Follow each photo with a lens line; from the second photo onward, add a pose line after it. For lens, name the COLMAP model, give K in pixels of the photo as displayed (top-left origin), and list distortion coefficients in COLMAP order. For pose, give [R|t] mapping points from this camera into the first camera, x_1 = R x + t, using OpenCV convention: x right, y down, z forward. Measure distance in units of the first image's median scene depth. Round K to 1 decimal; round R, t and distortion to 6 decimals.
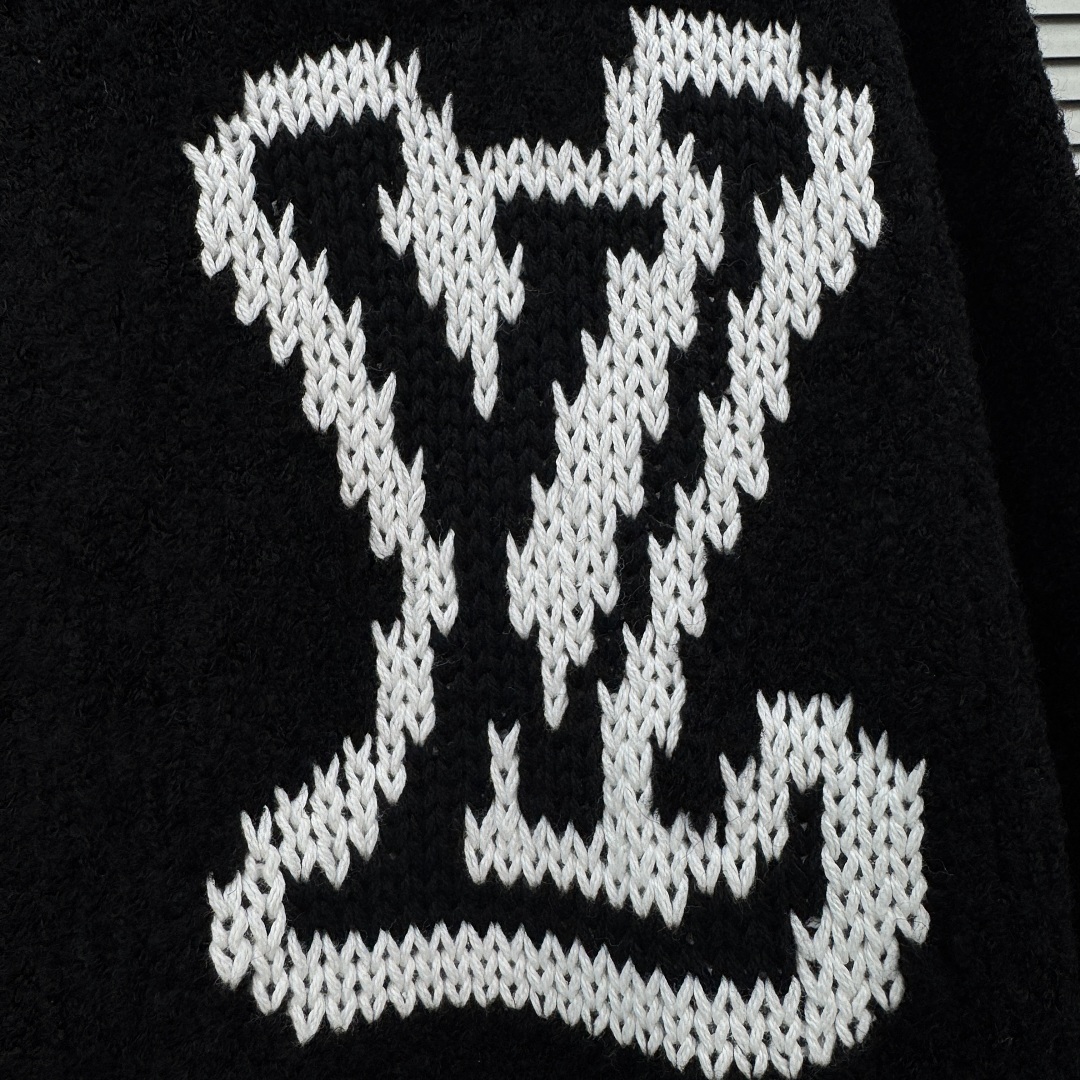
lens RADIAL K [[1057.2, 0, 540.0], [0, 1057.2, 540.0], [0, 0, 1]] dist [0.002631, -0.030445]
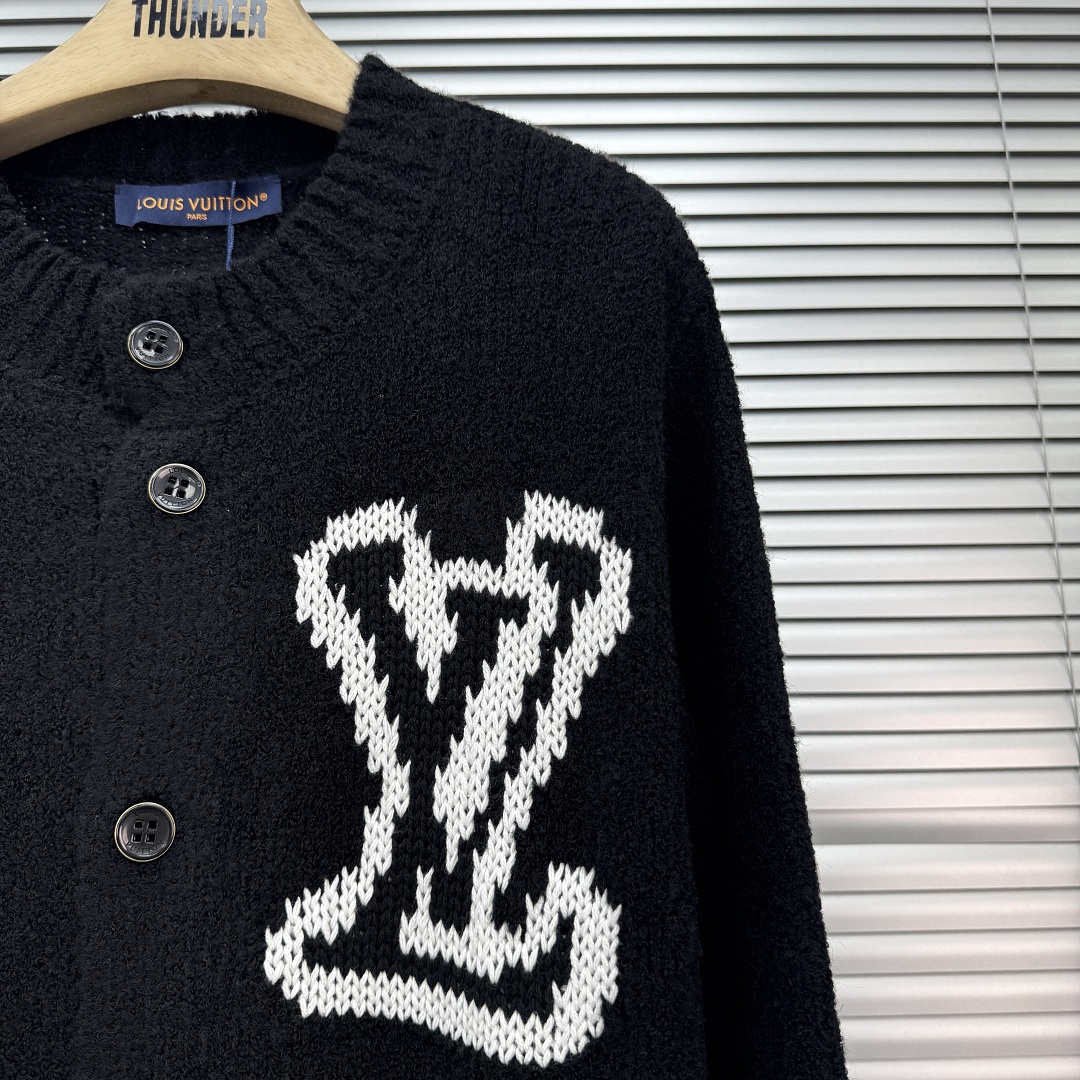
lens RADIAL K [[1340.5, 0, 540.0], [0, 1340.5, 540.0], [0, 0, 1]] dist [0.294256, -1.425503]
pose [[0.981051, 0.053955, -0.186084, 0.598214], [-0.074195, 0.991850, -0.103576, -0.174144], [0.178979, 0.115420, 0.977059, -1.428956]]
